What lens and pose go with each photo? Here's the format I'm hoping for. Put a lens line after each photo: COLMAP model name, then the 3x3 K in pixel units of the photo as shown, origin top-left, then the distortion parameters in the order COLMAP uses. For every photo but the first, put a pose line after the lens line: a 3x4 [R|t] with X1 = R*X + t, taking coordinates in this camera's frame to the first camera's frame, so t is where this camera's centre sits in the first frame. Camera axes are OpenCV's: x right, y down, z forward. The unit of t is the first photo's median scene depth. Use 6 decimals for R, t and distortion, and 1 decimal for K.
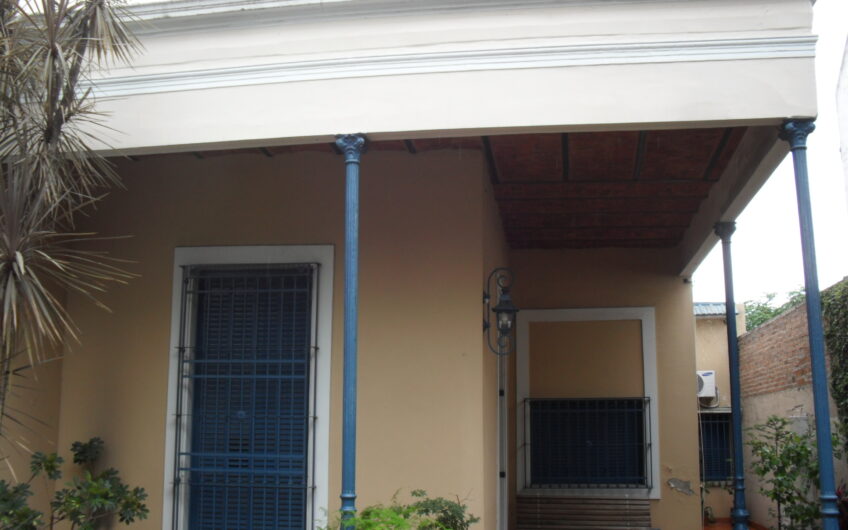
lens RADIAL K [[896.5, 0, 410.6], [0, 896.5, 265.6], [0, 0, 1]] dist [-0.223453, 0.289973]
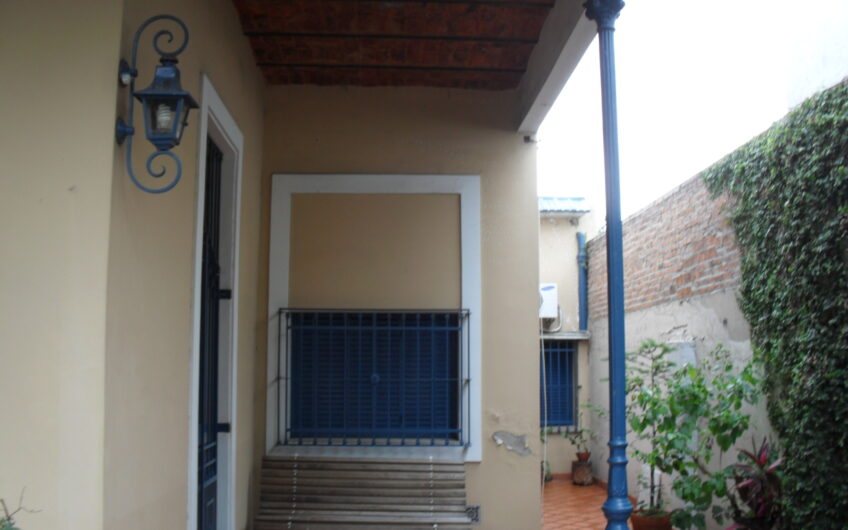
lens RADIAL K [[896.5, 0, 410.6], [0, 896.5, 265.6], [0, 0, 1]] dist [-0.223453, 0.289973]
pose [[0.982422, 0.017949, 0.185809, 0.105096], [-0.032098, 0.996784, 0.073421, 0.070243], [-0.183894, -0.078095, 0.979839, 0.358589]]
